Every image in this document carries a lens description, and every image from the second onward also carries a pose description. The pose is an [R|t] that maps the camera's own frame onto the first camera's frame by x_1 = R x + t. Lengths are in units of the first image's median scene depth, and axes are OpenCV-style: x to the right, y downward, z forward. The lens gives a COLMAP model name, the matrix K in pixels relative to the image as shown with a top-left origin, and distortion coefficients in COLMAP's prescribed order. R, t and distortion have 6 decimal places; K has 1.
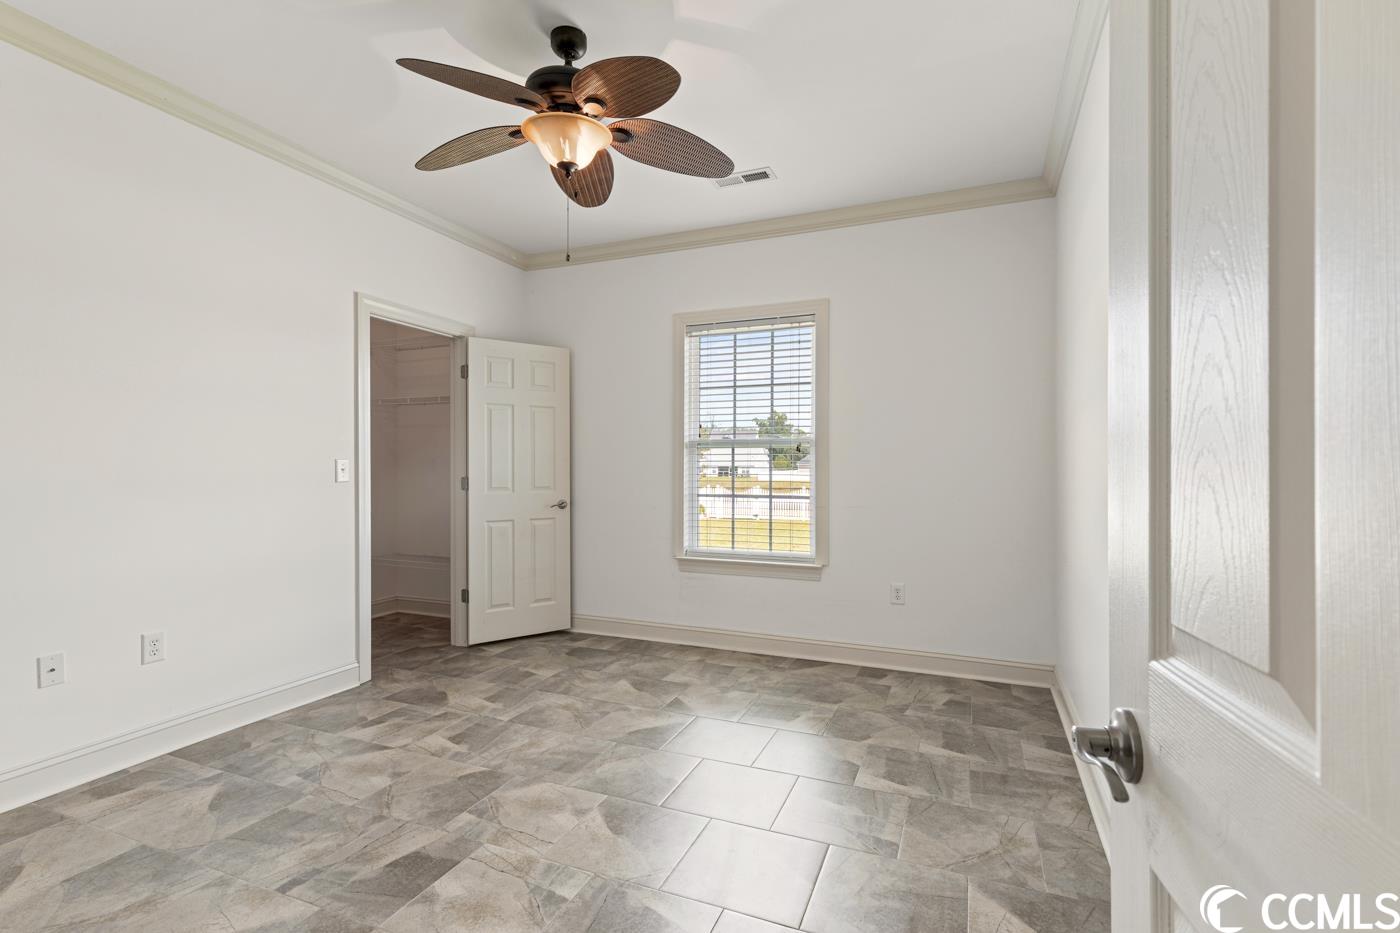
lens RADIAL K [[635.4, 0, 702.0], [0, 635.4, 472.4], [0, 0, 1]] dist [0.007095, 0.000333]
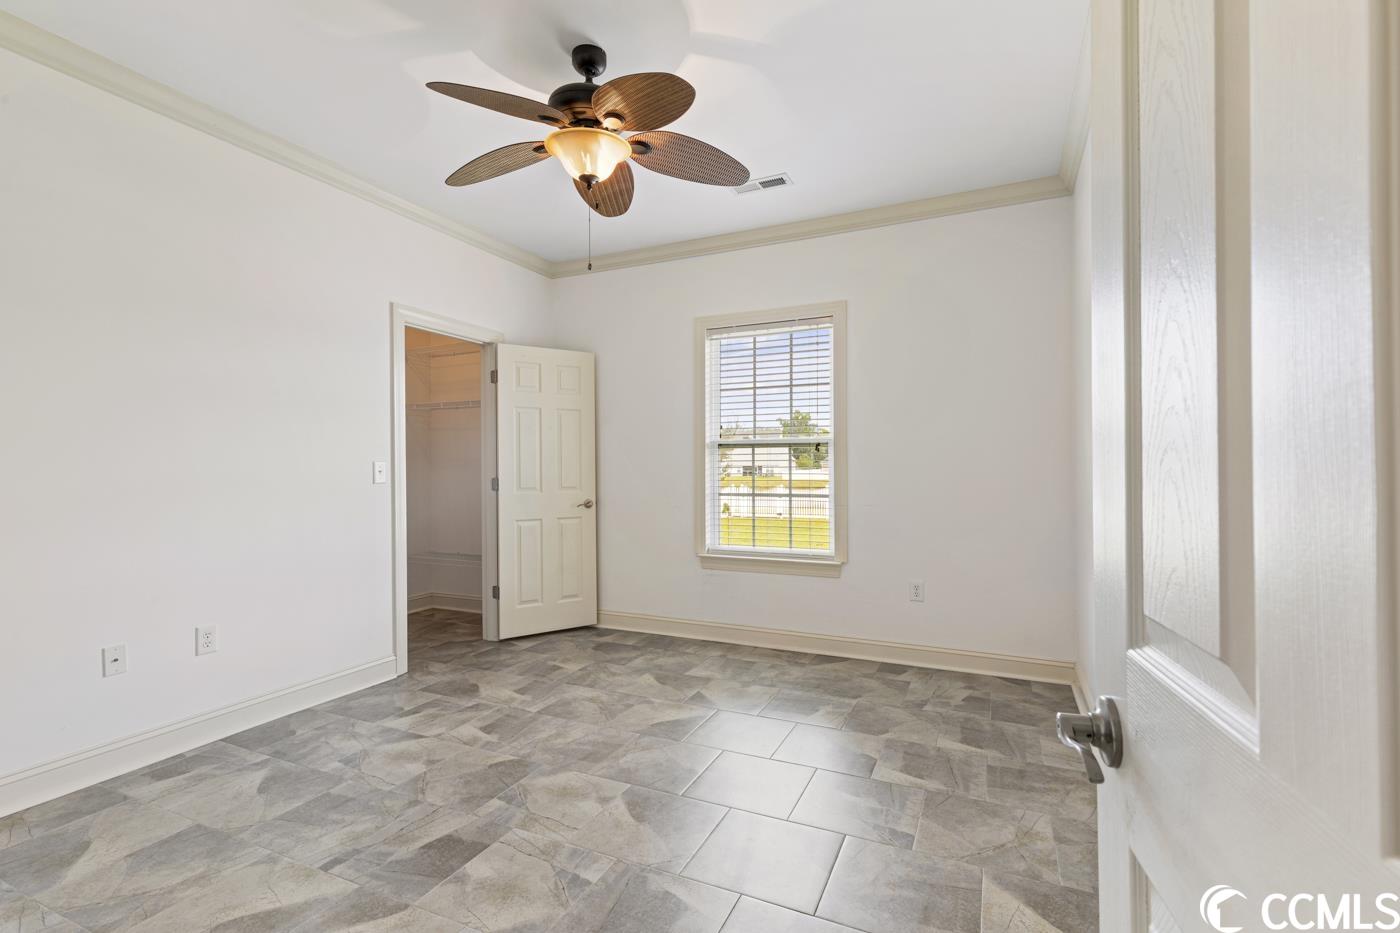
lens RADIAL K [[635.4, 0, 709.5], [0, 635.4, 470.1], [0, 0, 1]] dist [0.007095, 0.000333]
pose [[0.999126, -0.006263, -0.041337, 0.026811], [0.006144, 0.999977, -0.003001, -0.000013], [0.041355, 0.002745, 0.999141, -0.031654]]
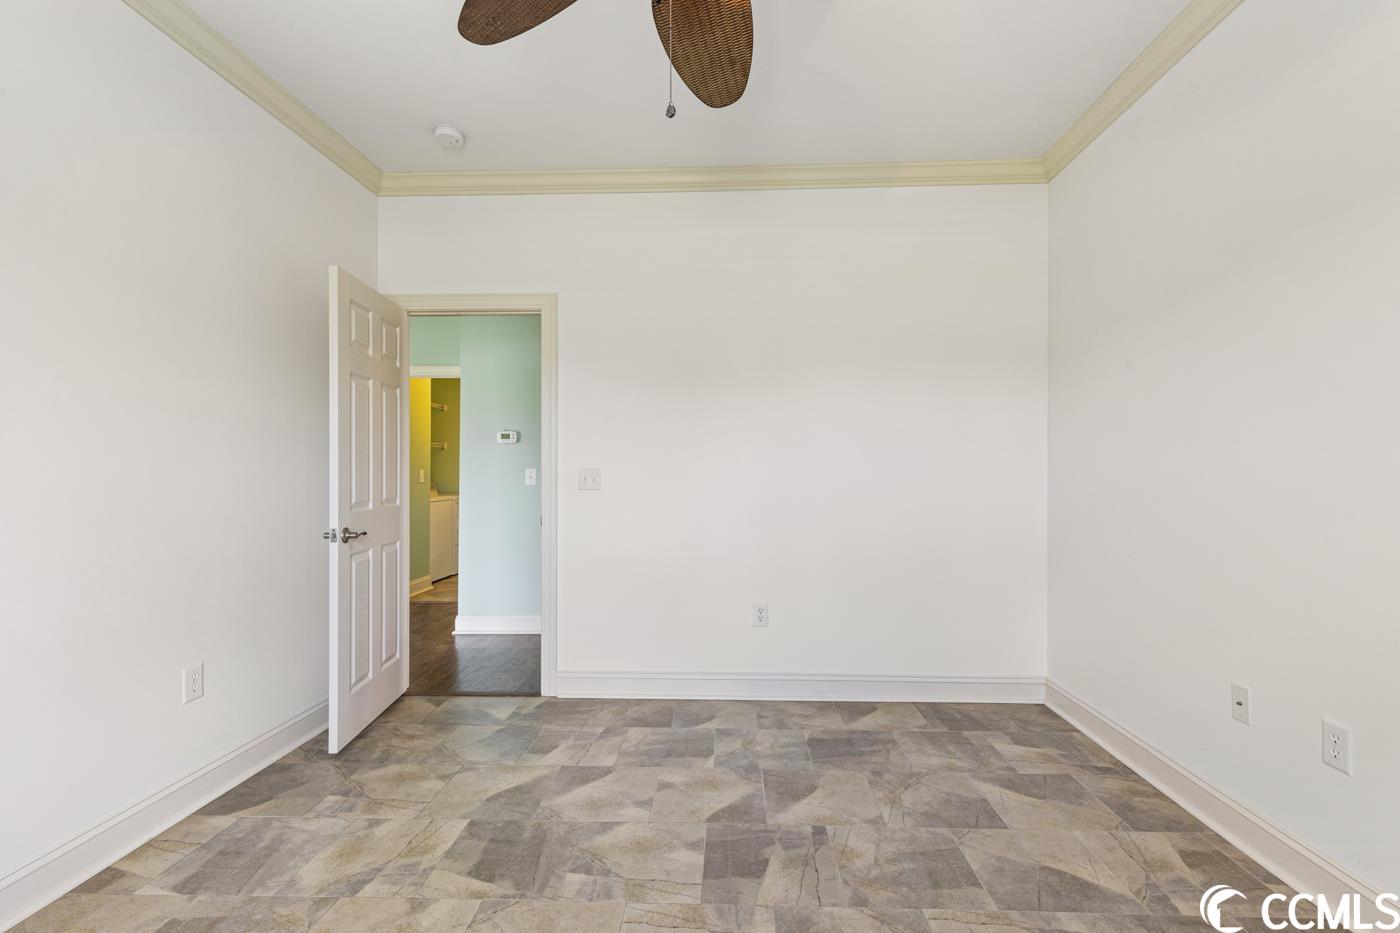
lens RADIAL K [[635.4, 0, 698.3], [0, 635.4, 464.3], [0, 0, 1]] dist [0.007095, 0.000333]
pose [[-0.940198, 0.001708, -0.340623, -0.042801], [0.002086, 0.999998, -0.000742, -0.016493], [0.340621, -0.001409, -0.940200, 1.861569]]
